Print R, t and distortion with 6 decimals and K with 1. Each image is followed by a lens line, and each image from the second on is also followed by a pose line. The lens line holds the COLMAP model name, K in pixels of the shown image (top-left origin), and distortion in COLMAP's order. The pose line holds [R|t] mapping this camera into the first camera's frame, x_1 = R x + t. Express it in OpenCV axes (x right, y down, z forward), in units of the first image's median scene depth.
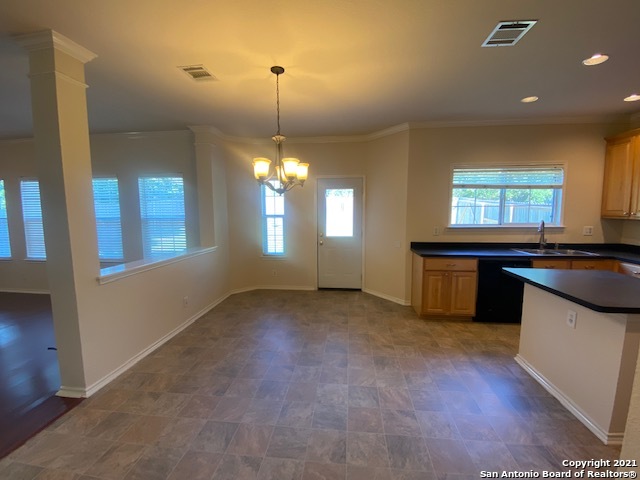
lens RADIAL K [[275.1, 0, 318.4], [0, 275.1, 236.7], [0, 0, 1]] dist [0.009950, -0.010080]
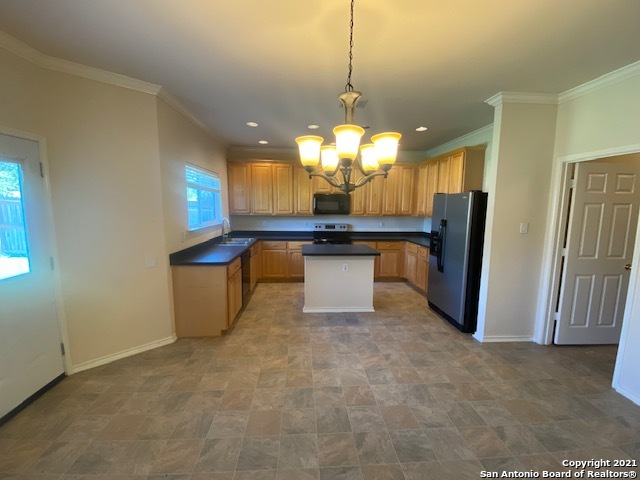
lens RADIAL K [[275.1, 0, 320.2], [0, 275.1, 237.8], [0, 0, 1]] dist [0.009950, -0.010080]
pose [[-0.182237, -0.109643, 0.977122, -0.519810], [0.085635, 0.988217, 0.126859, -0.098222], [-0.979518, 0.106795, -0.170701, 0.838481]]
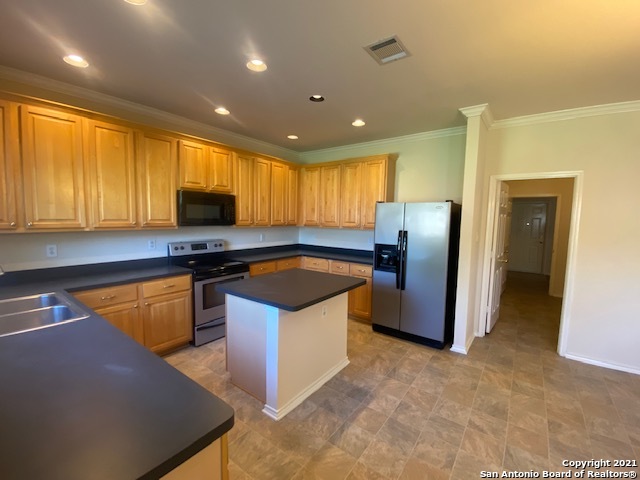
lens RADIAL K [[275.1, 0, 323.4], [0, 275.1, 237.6], [0, 0, 1]] dist [0.009950, -0.010080]
pose [[-0.868657, -0.047923, 0.493091, 0.190131], [0.032070, 0.987783, 0.152498, -0.119880], [-0.494376, 0.148282, -0.856508, 1.127090]]
